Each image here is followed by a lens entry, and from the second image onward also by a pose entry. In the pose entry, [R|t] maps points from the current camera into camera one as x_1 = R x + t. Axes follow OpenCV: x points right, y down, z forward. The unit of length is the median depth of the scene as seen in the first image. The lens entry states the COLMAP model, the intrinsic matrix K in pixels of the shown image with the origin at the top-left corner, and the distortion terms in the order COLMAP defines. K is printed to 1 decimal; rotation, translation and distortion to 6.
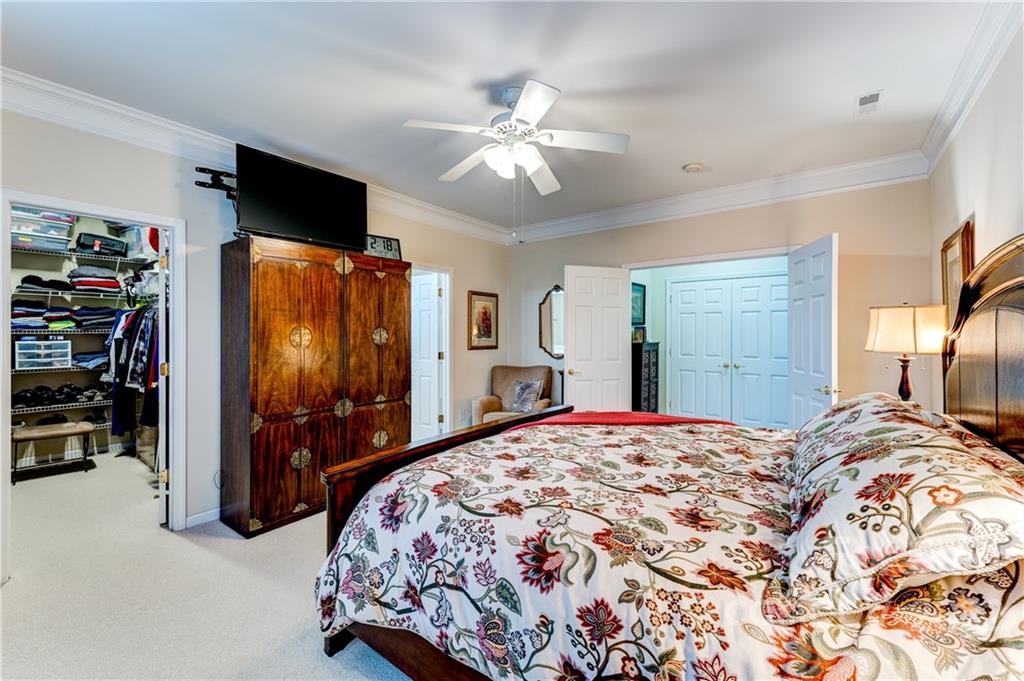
lens RADIAL K [[413.4, 0, 509.3], [0, 413.4, 335.0], [0, 0, 1]] dist [0.000244, 0.000234]
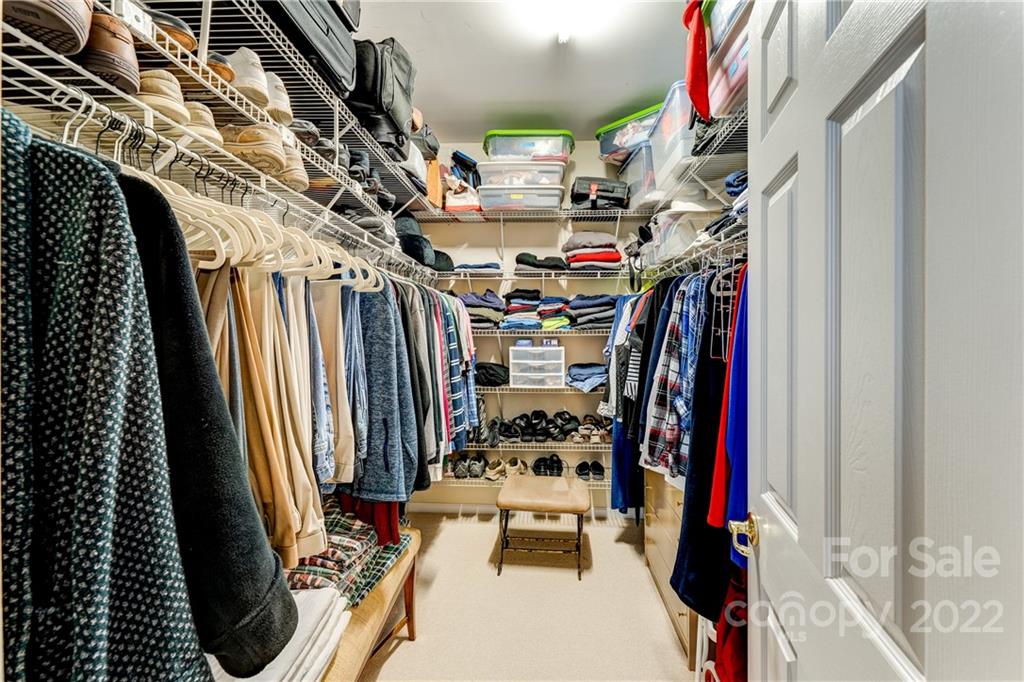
lens RADIAL K [[413.4, 0, 509.3], [0, 413.4, 335.5], [0, 0, 1]] dist [0.000244, 0.000234]
pose [[0.543550, 0.002510, -0.839373, -0.554930], [0.000968, 0.999993, 0.003618, -0.006147], [0.839376, -0.002779, 0.543544, 0.567109]]
